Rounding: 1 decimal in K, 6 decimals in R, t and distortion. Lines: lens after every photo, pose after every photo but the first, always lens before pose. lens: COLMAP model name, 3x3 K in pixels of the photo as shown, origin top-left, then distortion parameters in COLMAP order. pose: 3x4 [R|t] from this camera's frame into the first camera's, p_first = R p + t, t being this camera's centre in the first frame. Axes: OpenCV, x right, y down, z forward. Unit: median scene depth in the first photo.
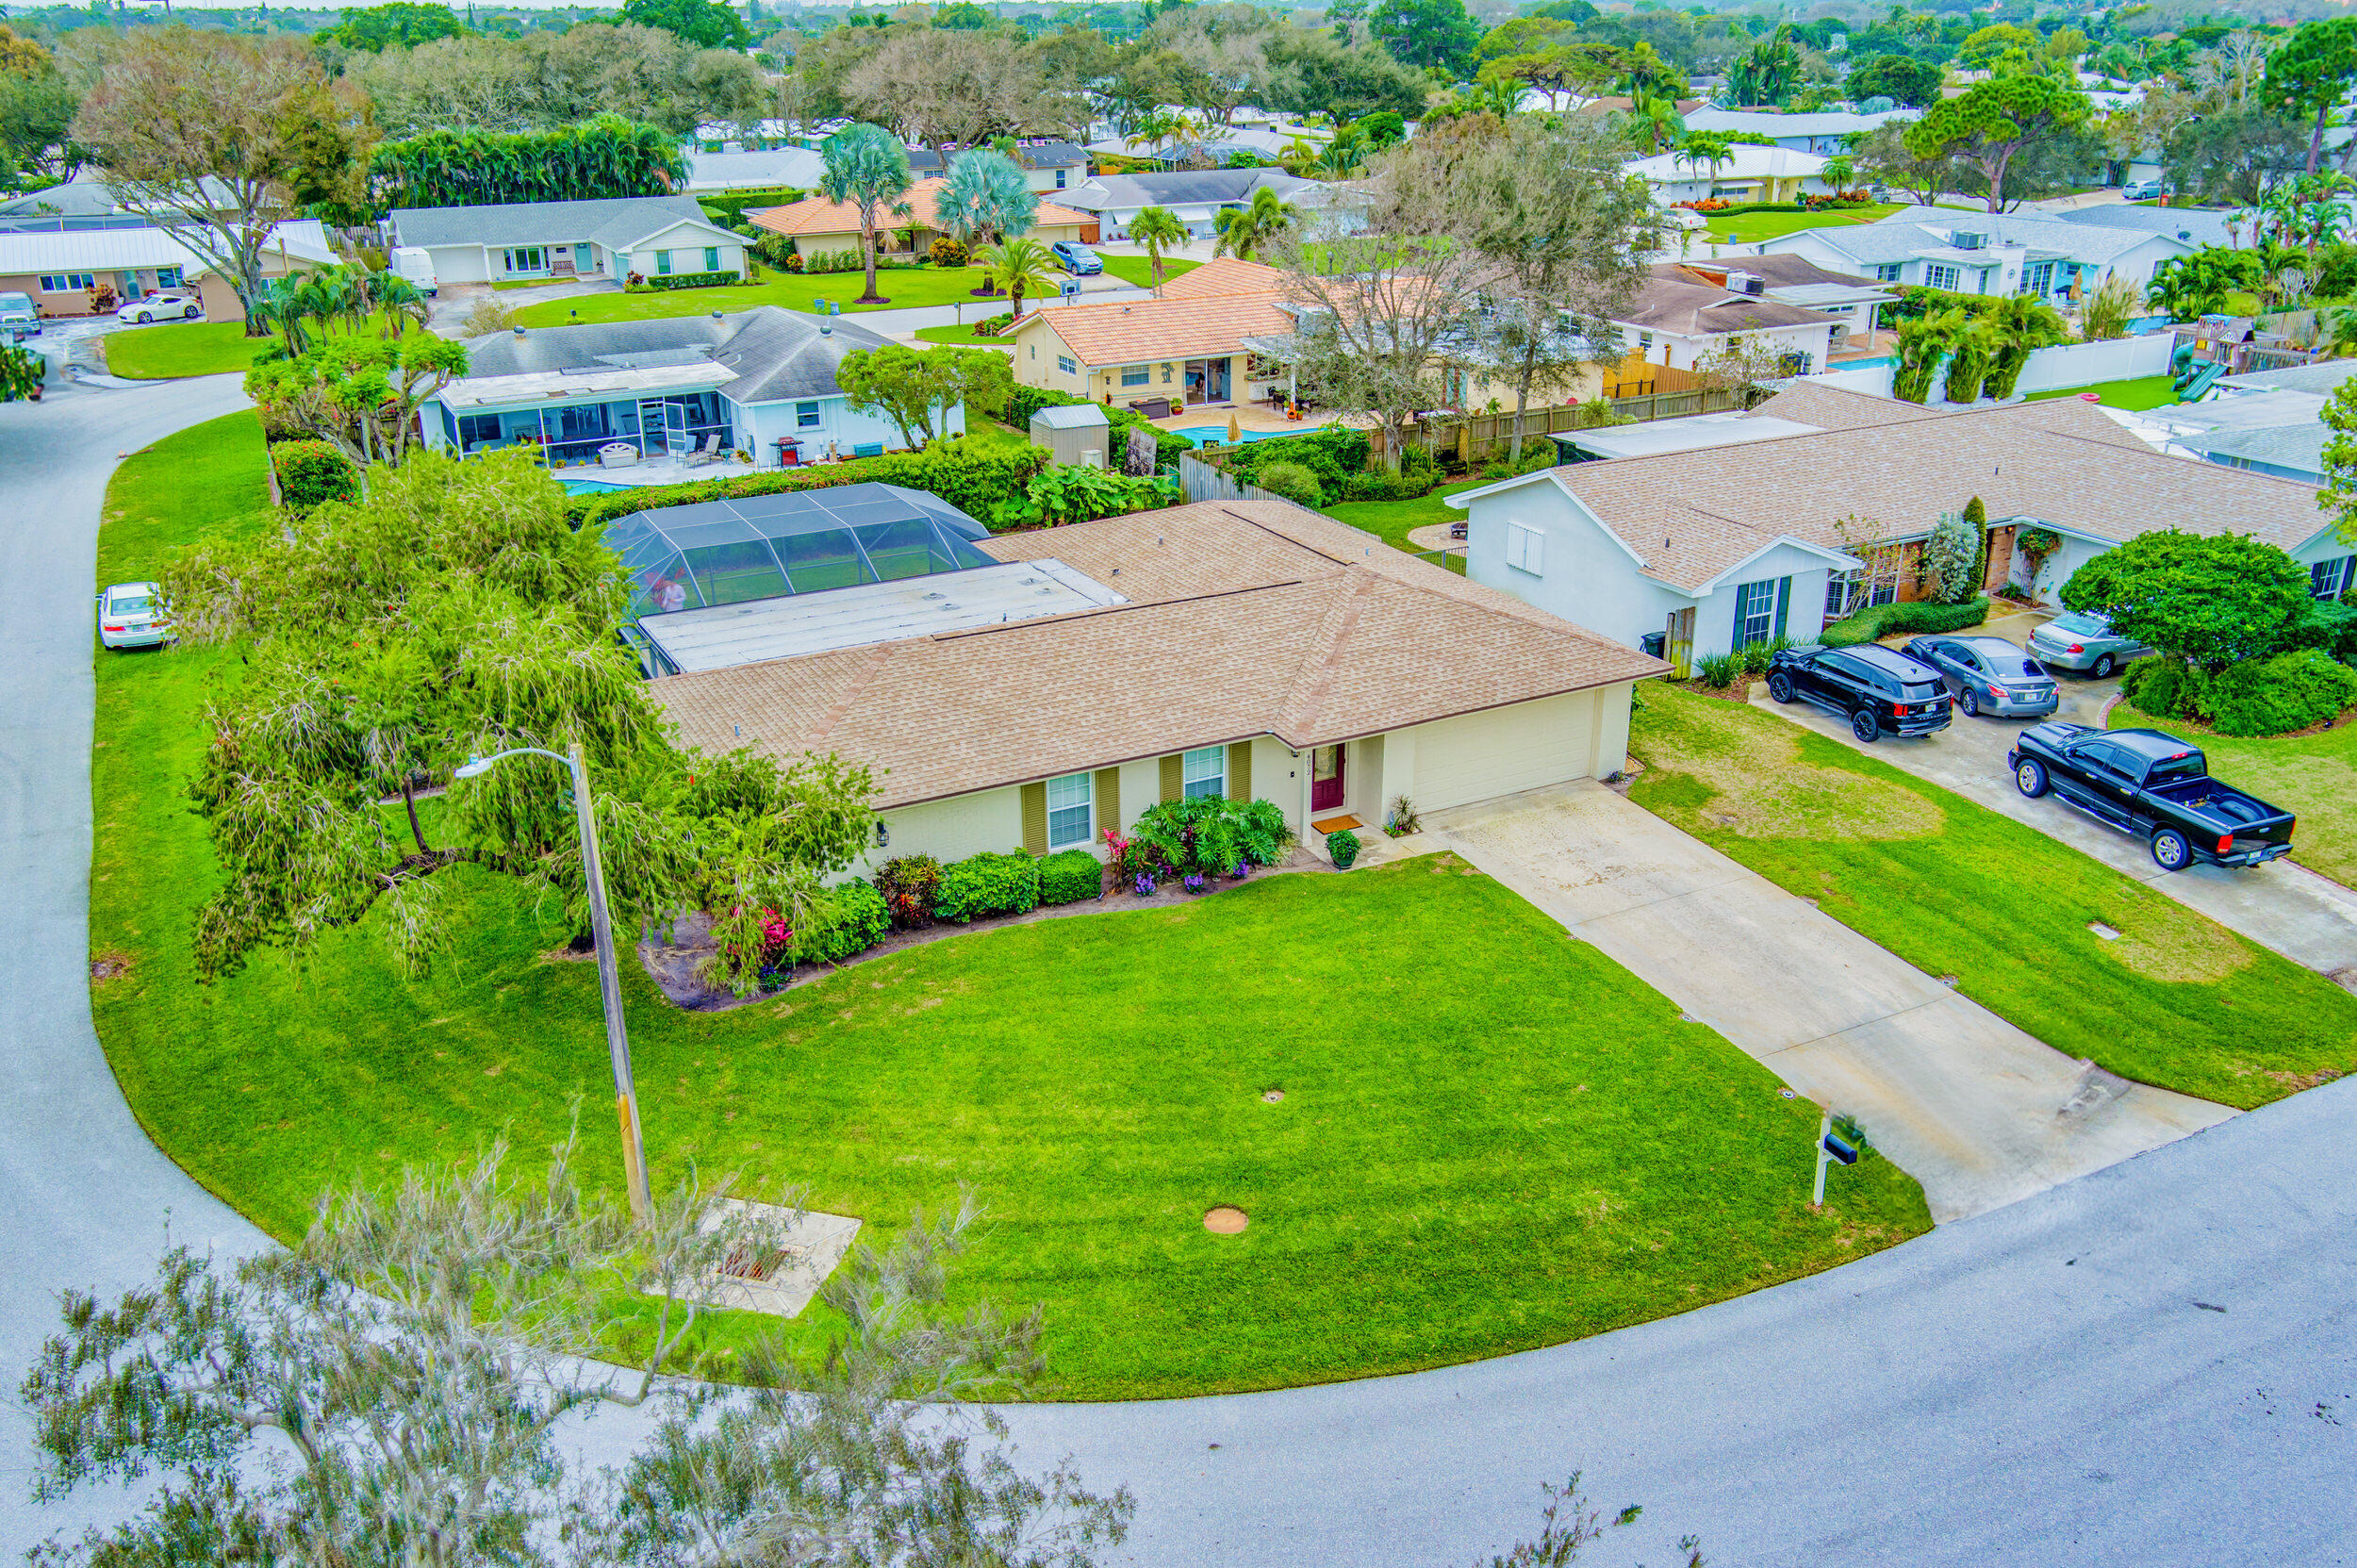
lens RADIAL K [[1896.7, 0, 1173.0], [0, 1896.7, 791.0], [0, 0, 1]] dist [-0.011350, 0.043688]
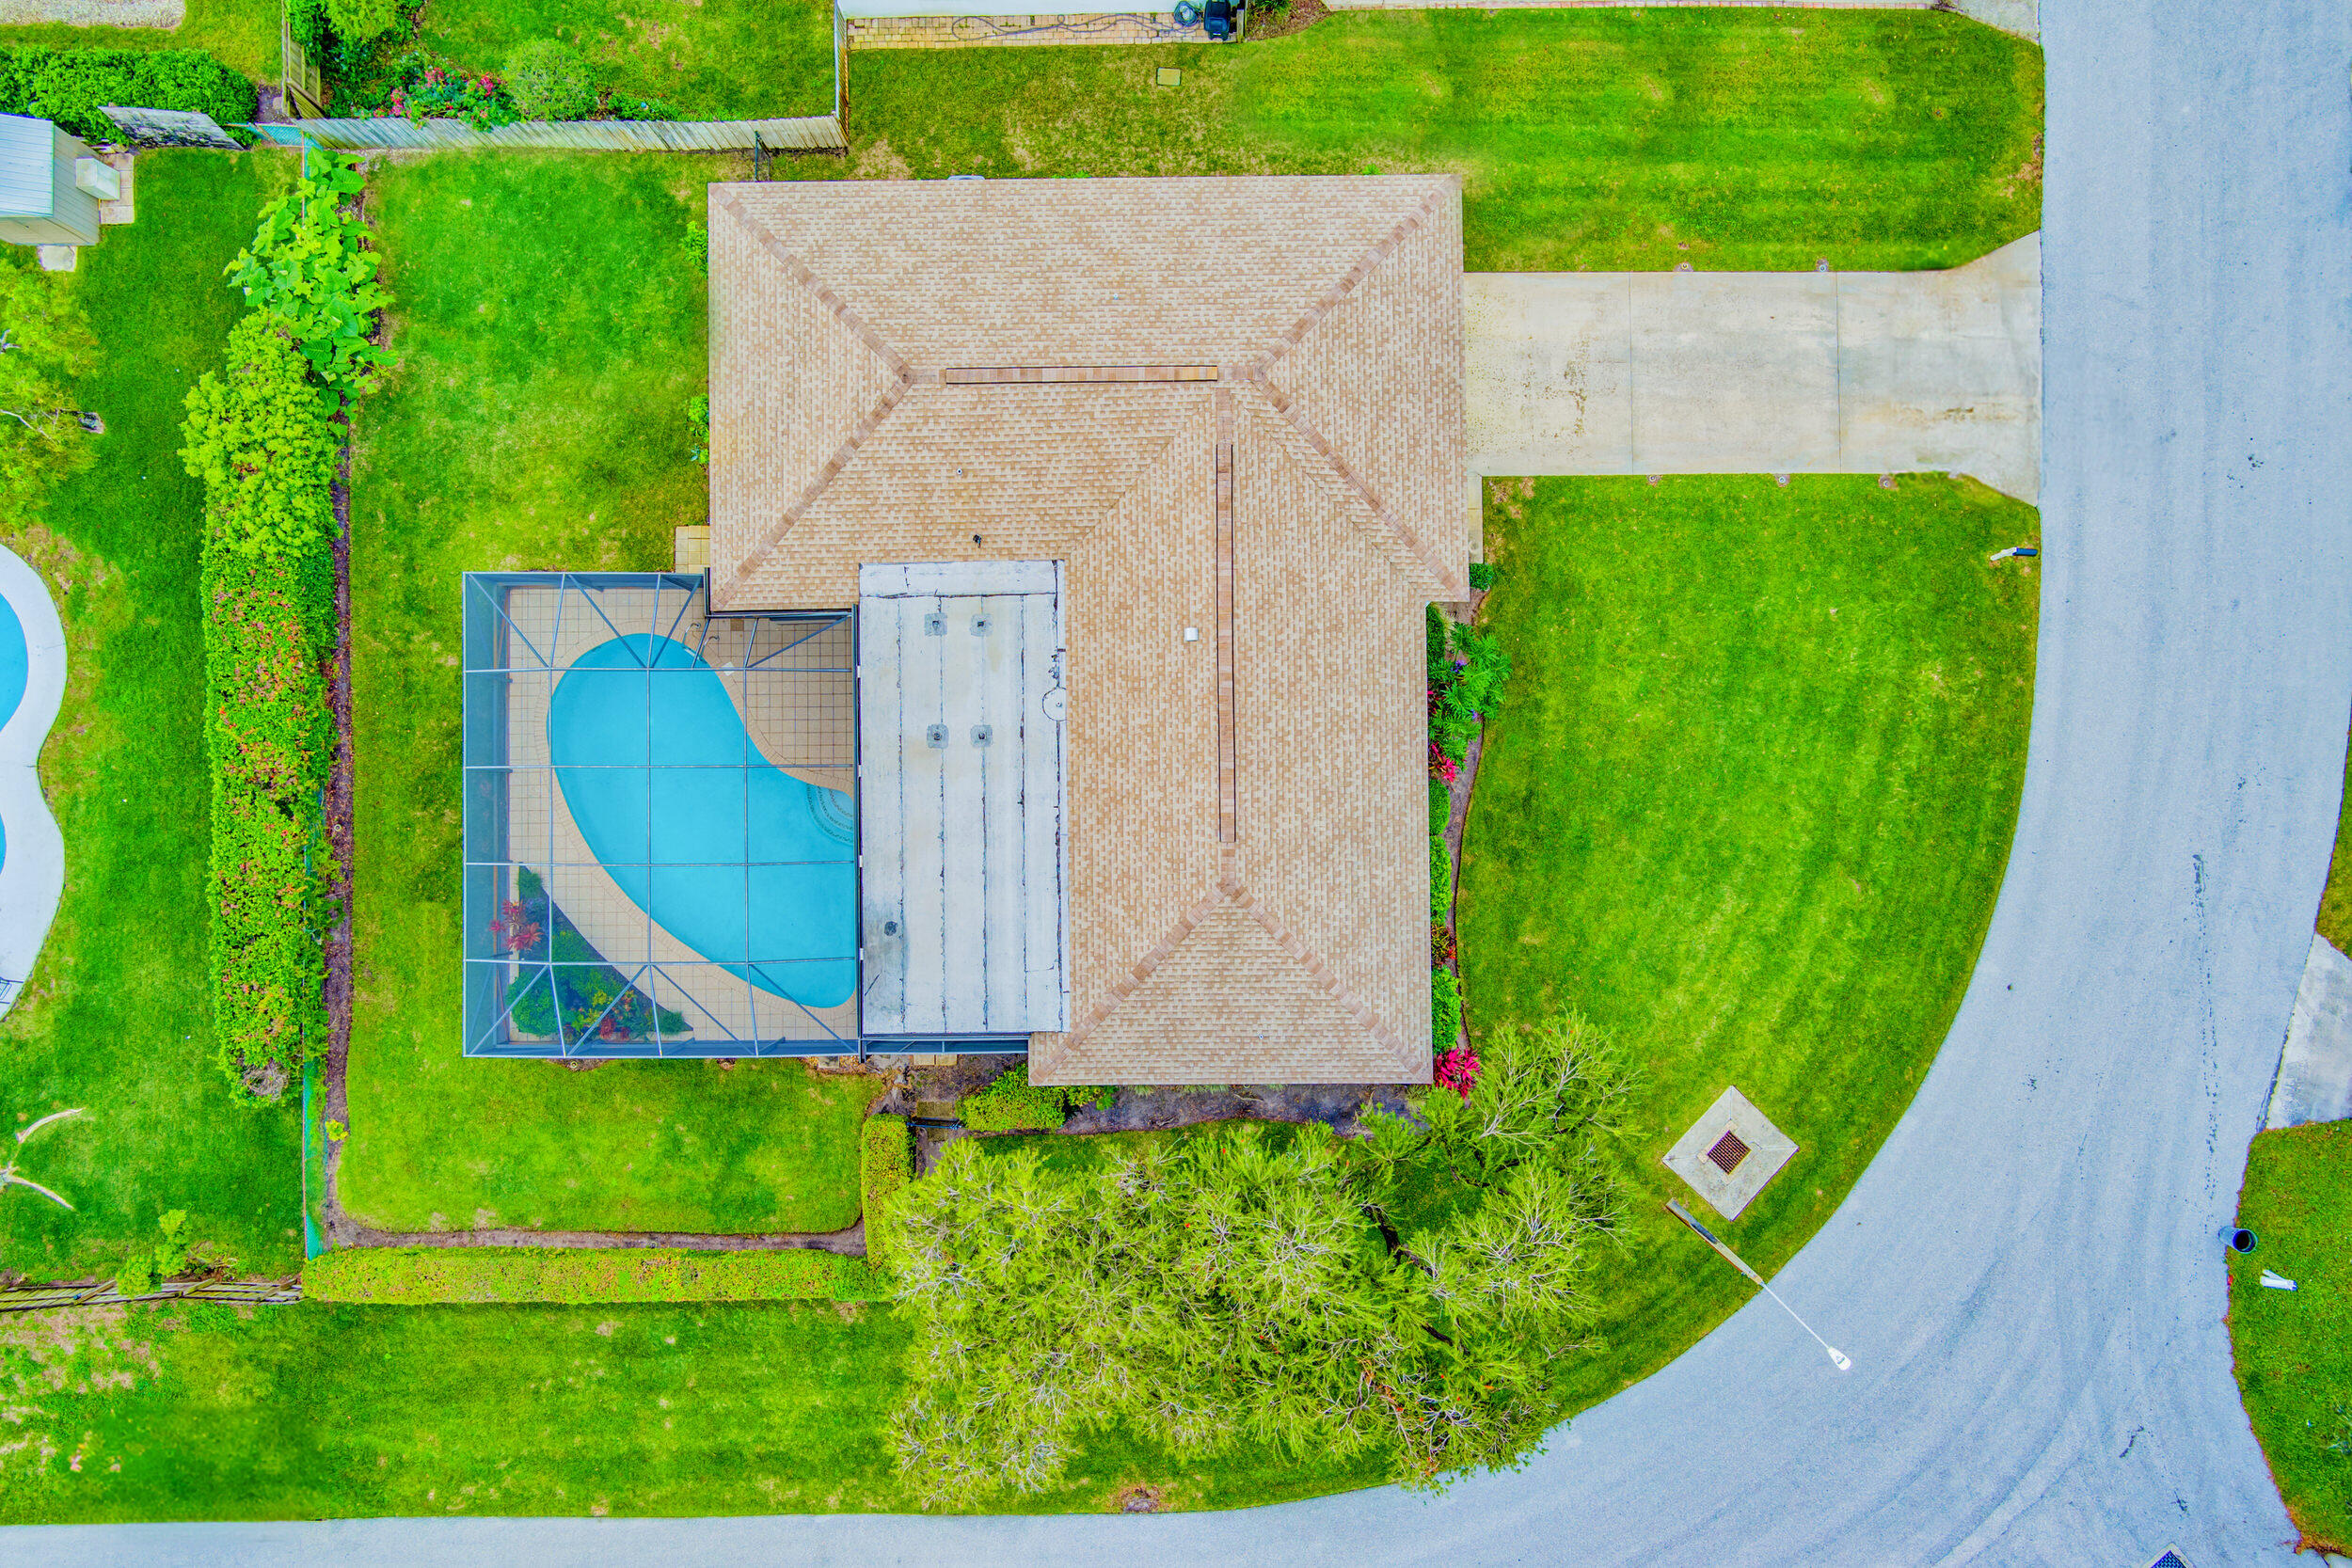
lens RADIAL K [[1892.4, 0, 1170.5], [0, 1892.4, 790.9], [0, 0, 1]] dist [-0.011350, 0.043688]
pose [[0.457202, -0.889097, 0.021738, -0.190505], [0.354441, 0.204573, 0.912426, -1.446184], [-0.815682, -0.409458, 0.408664, 0.818788]]
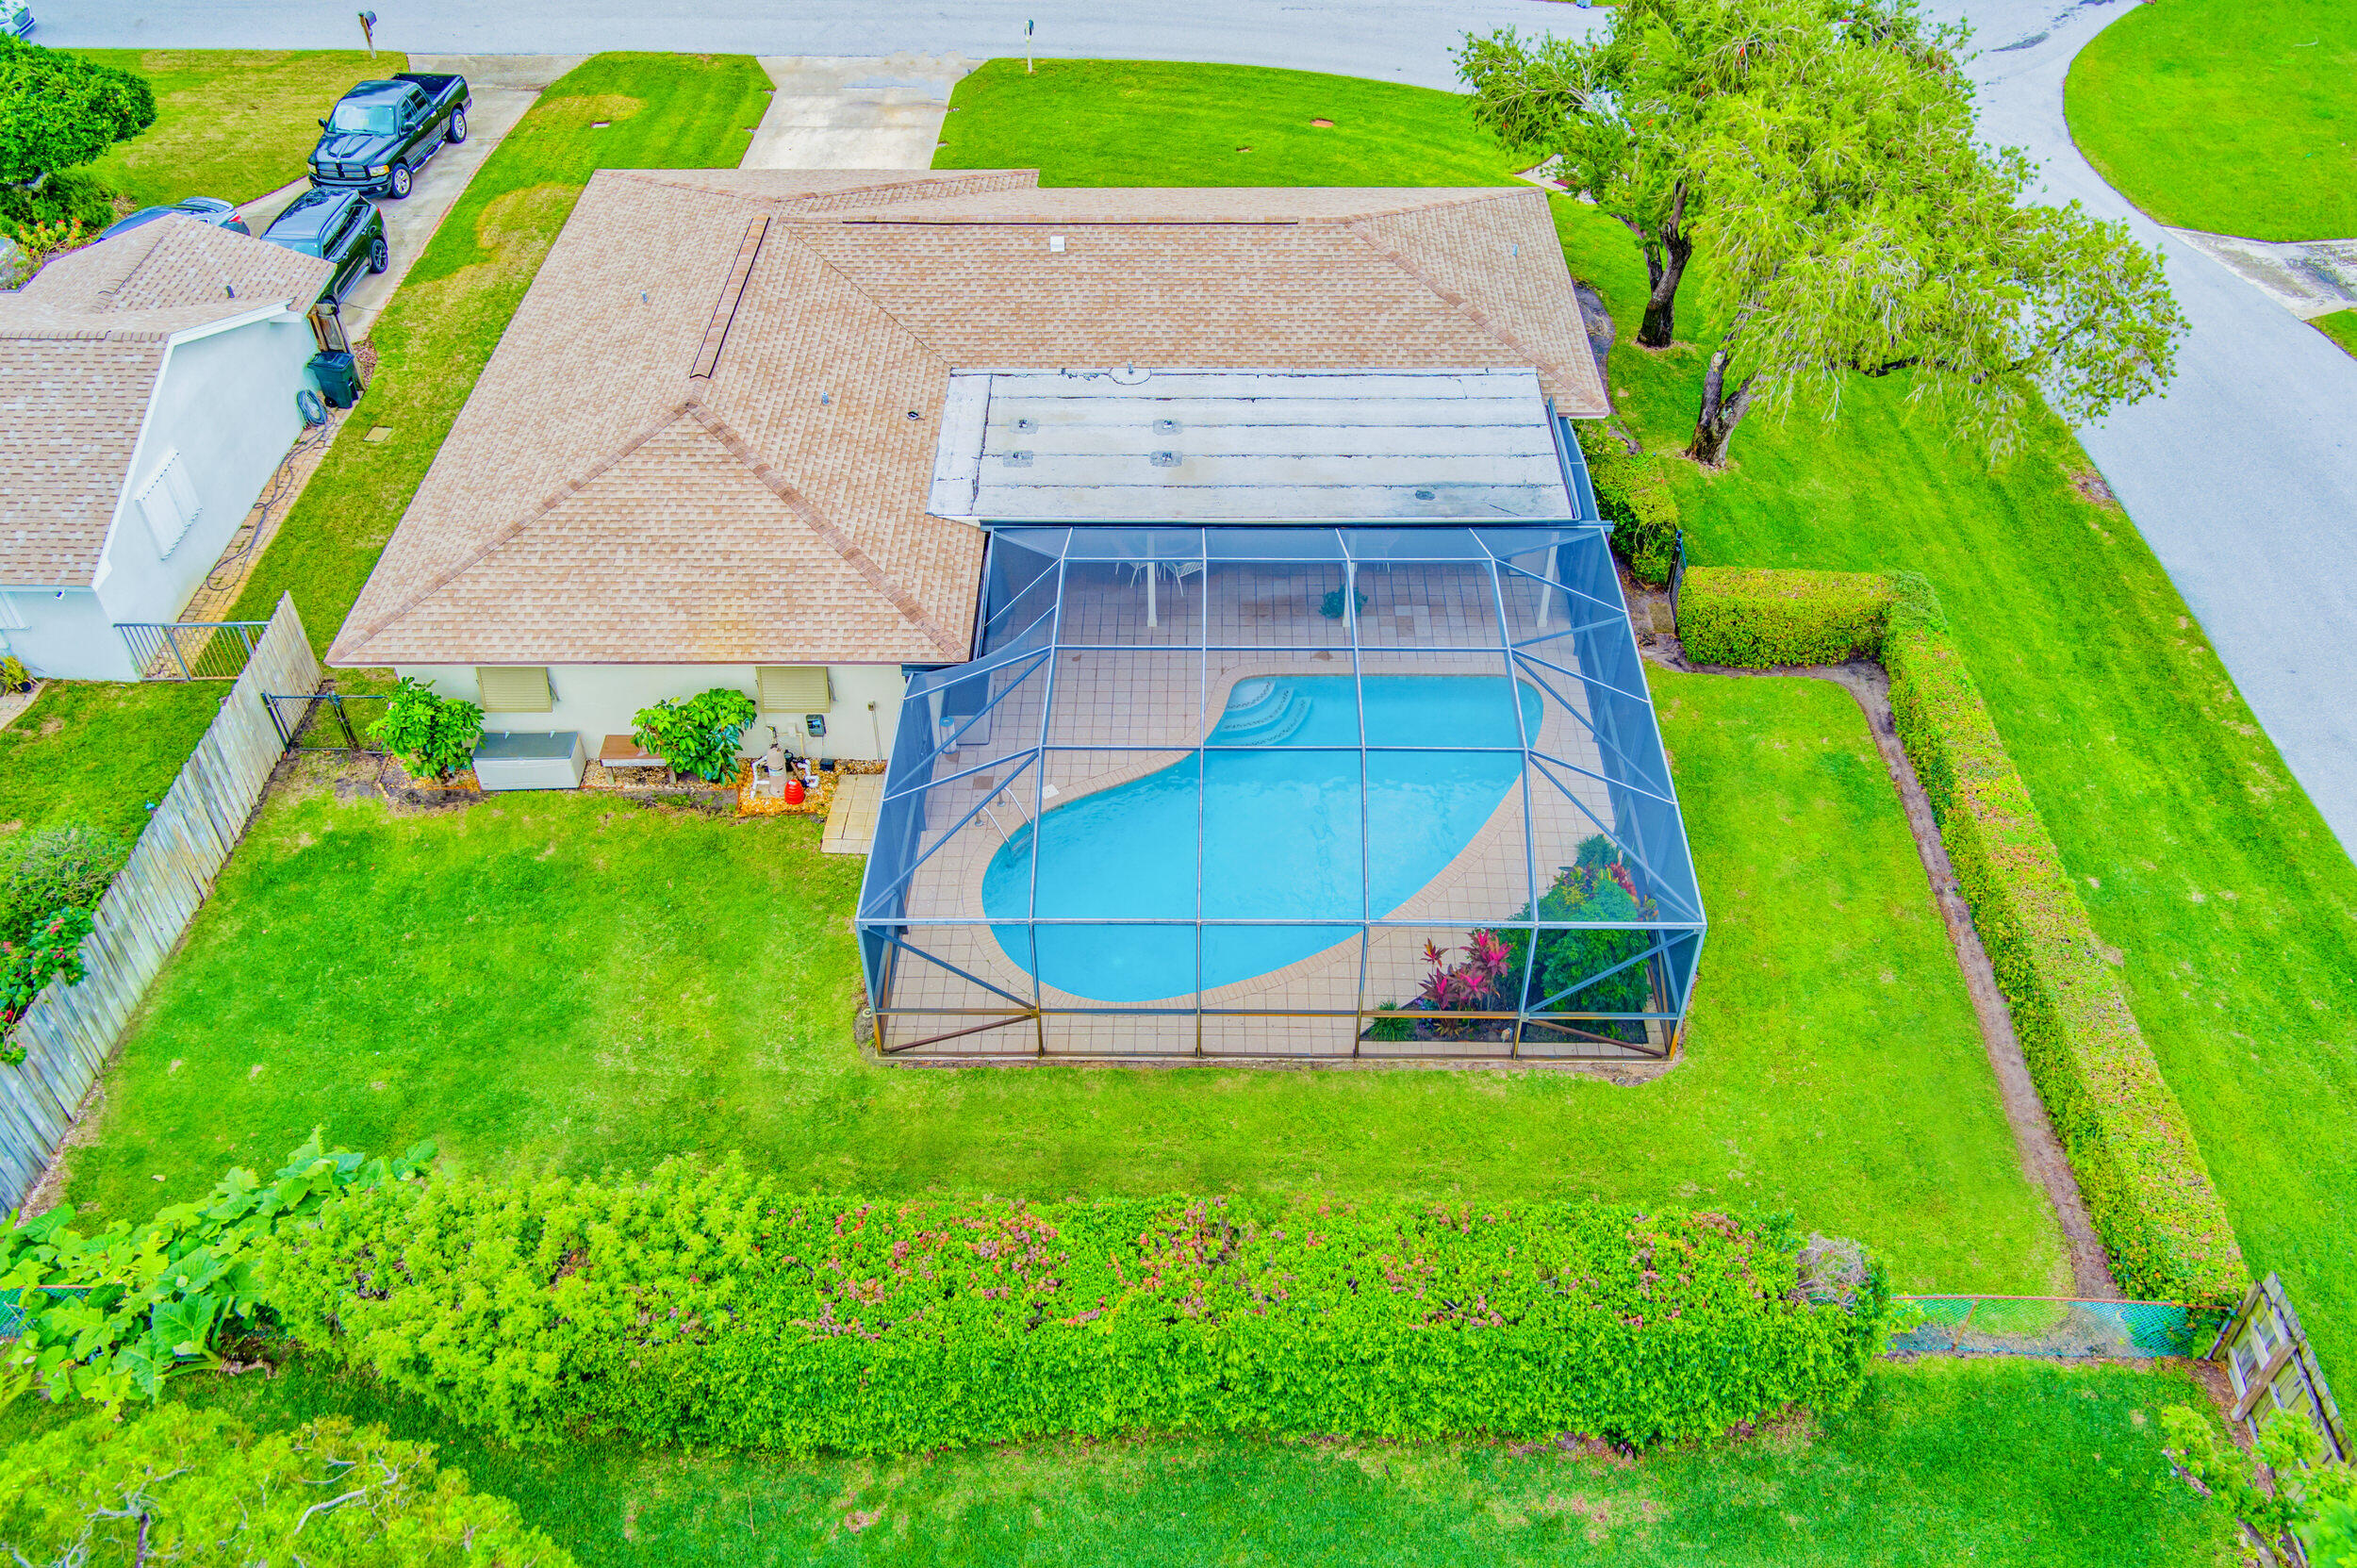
lens RADIAL K [[1896.7, 0, 1173.0], [0, 1896.7, 791.0], [0, 0, 1]] dist [-0.011350, 0.043688]
pose [[-0.880047, -0.308153, 0.361329, -0.677634], [0.196000, 0.457352, 0.867418, -1.050034], [-0.432552, 0.834189, -0.342093, 2.146426]]
